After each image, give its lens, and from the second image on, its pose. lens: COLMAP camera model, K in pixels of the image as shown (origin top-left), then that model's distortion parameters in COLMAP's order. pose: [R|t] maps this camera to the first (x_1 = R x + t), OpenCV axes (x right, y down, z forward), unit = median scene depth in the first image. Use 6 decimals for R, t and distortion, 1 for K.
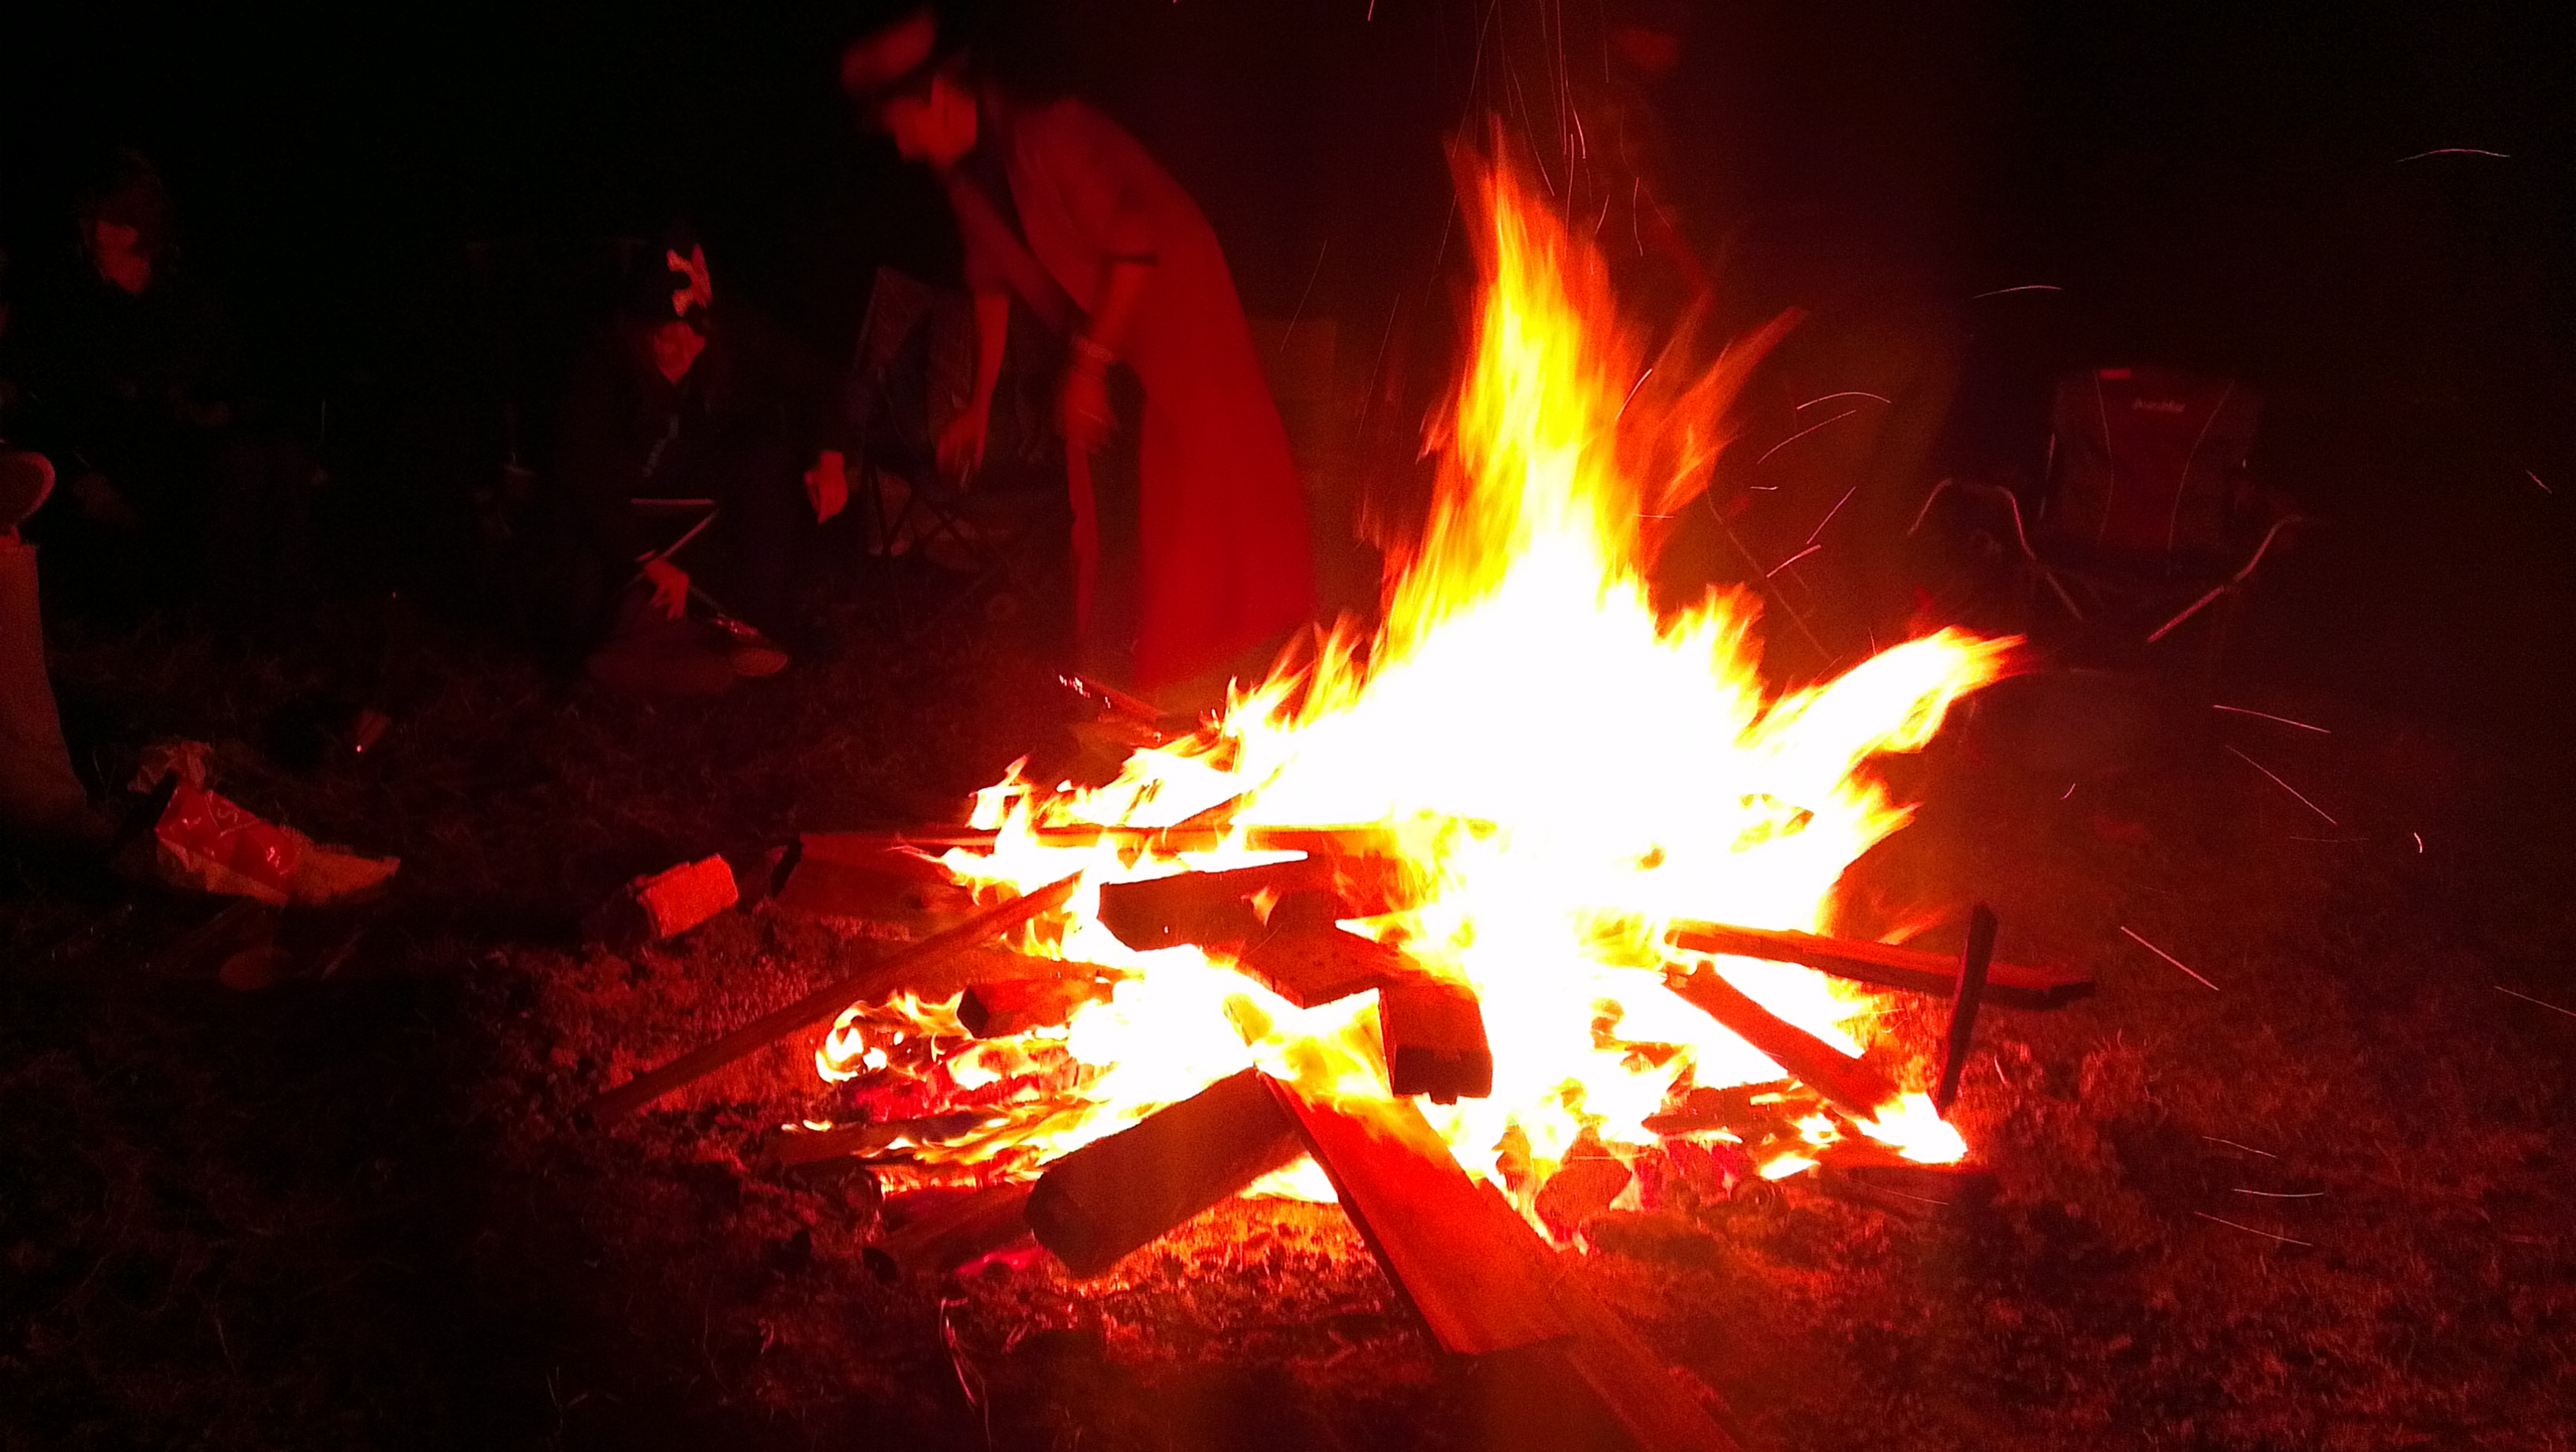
lens RADIAL K [[1985.5, 0, 1307.6], [0, 1985.5, 741.4], [0, 0, 1]] dist [0.129569, -0.190546]
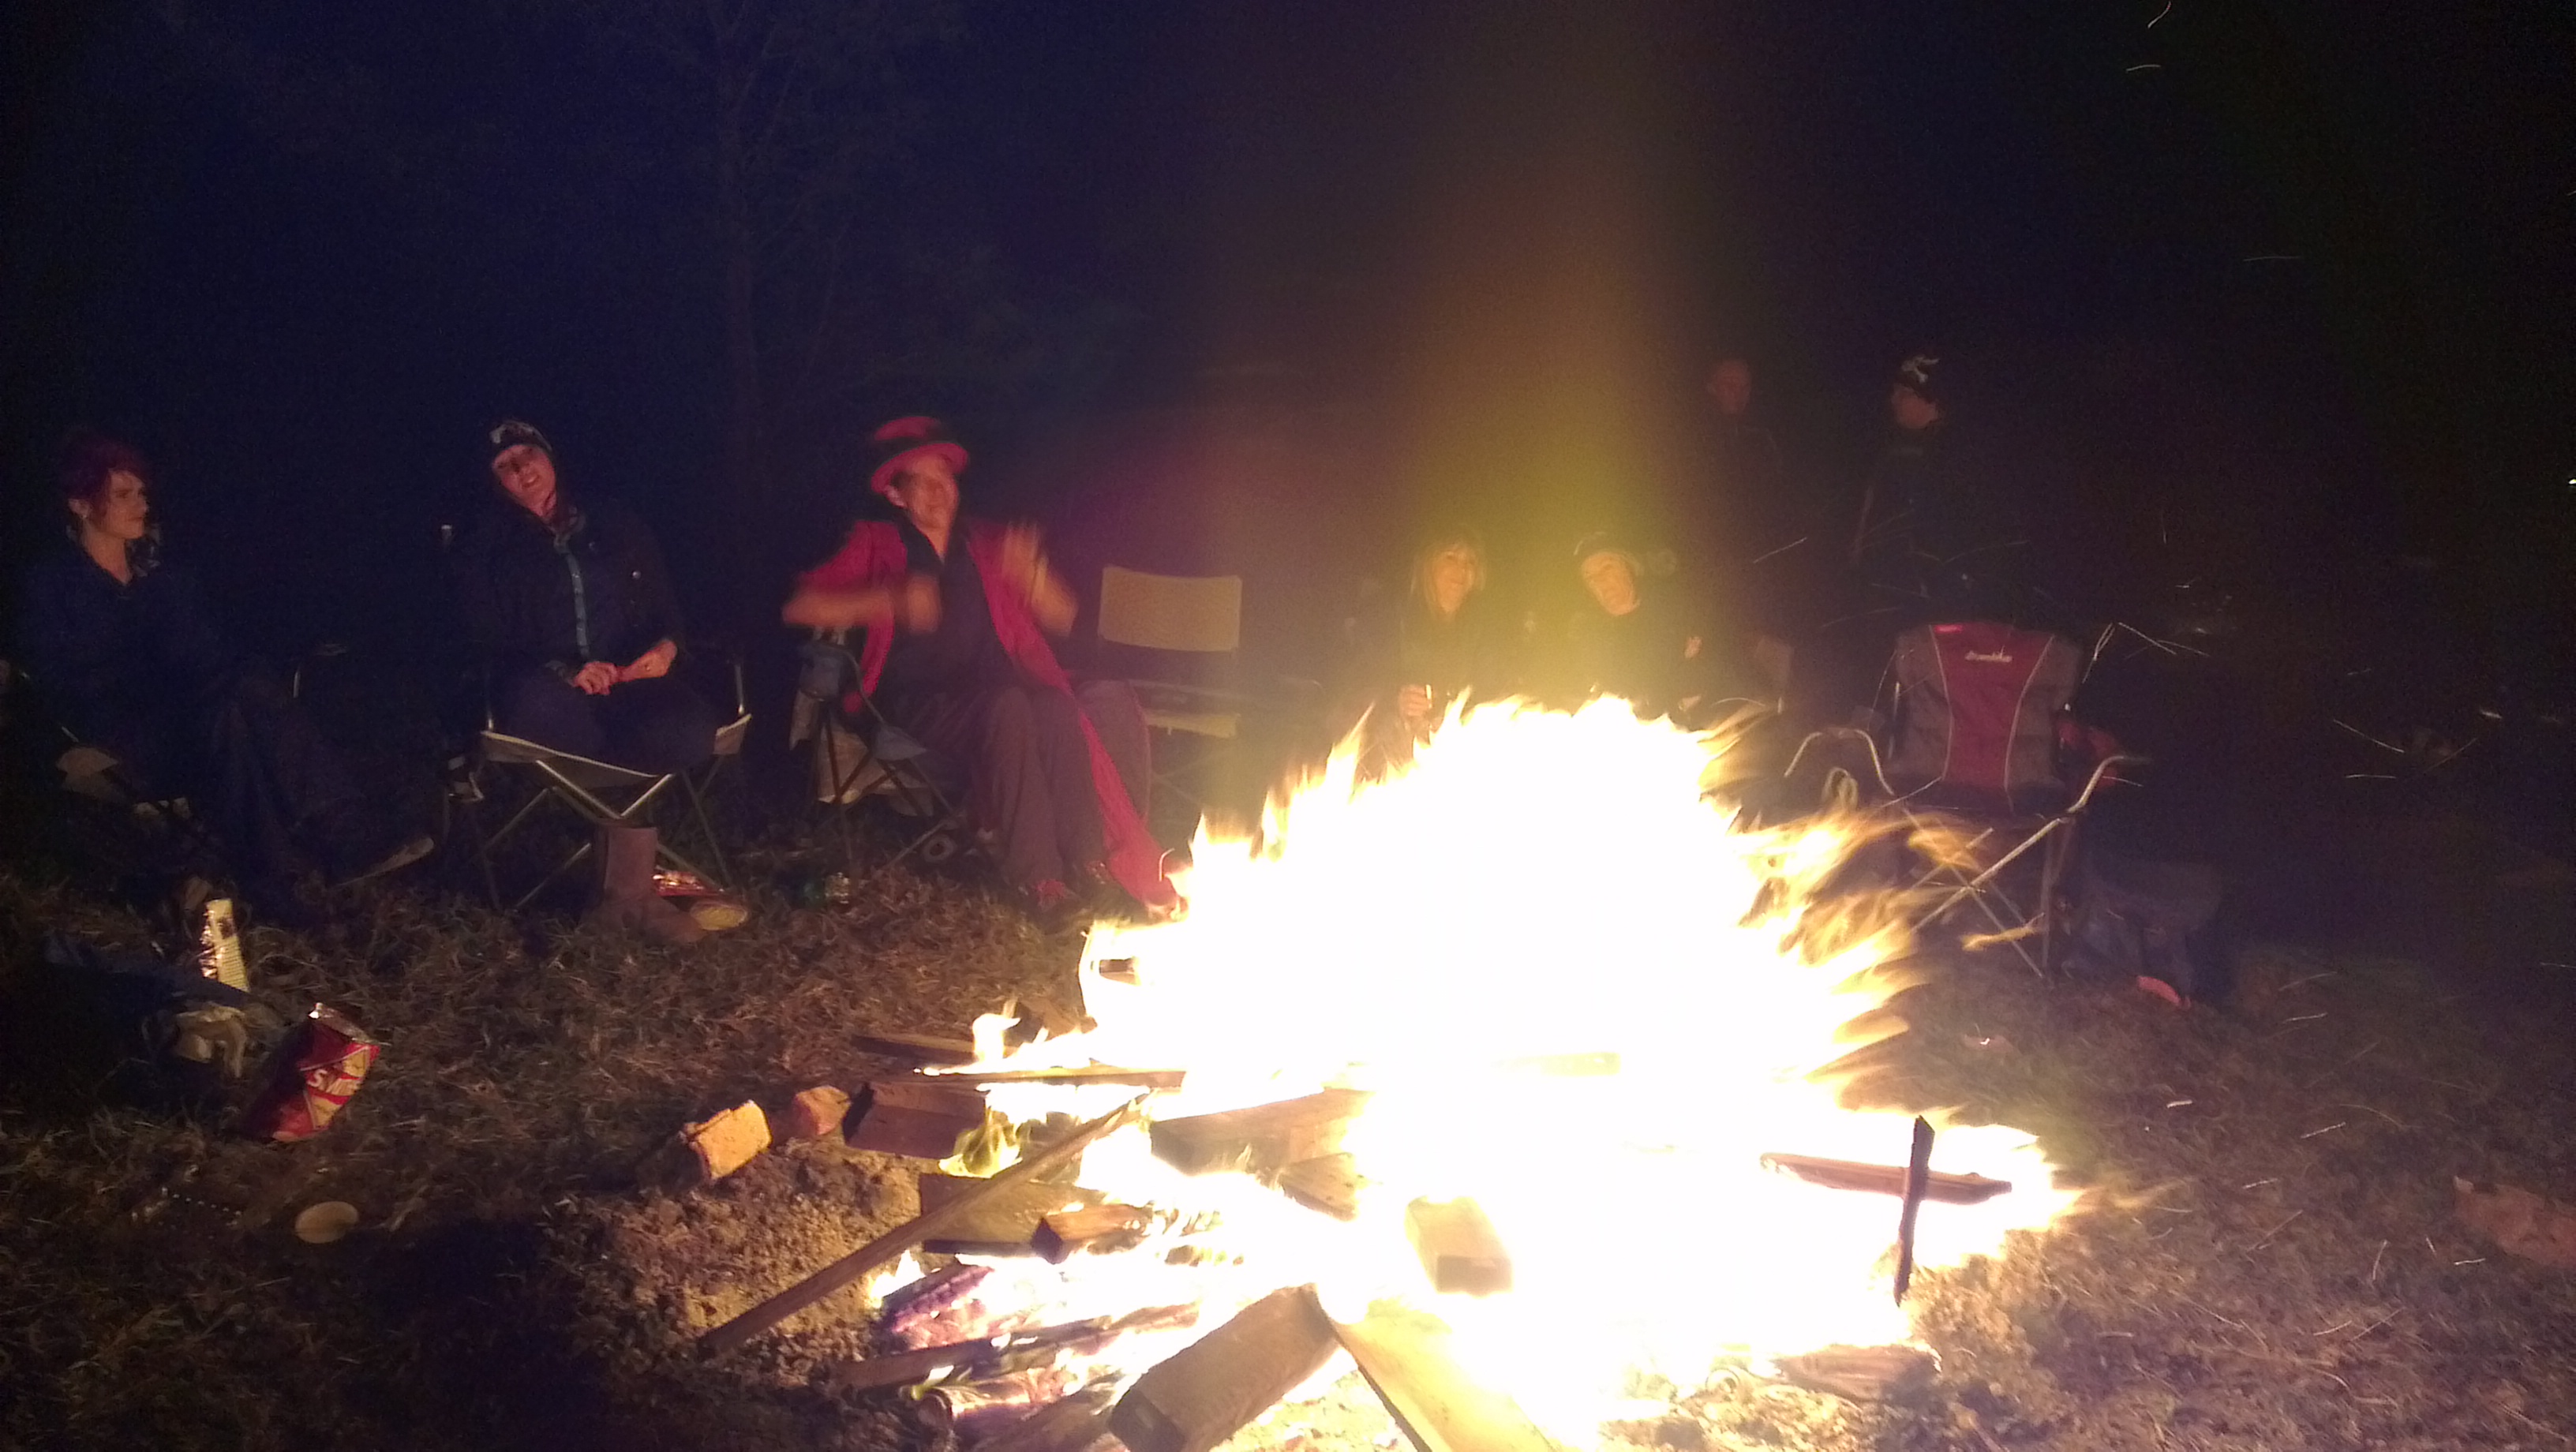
lens RADIAL K [[1980.4, 0, 1288.0], [0, 1980.4, 726.0], [0, 0, 1]] dist [0.103231, -0.137302]
pose [[0.997280, -0.013629, 0.072437, -0.094475], [0.021847, 0.993252, -0.113898, -0.018183], [-0.070396, 0.115171, 0.990848, -0.137316]]
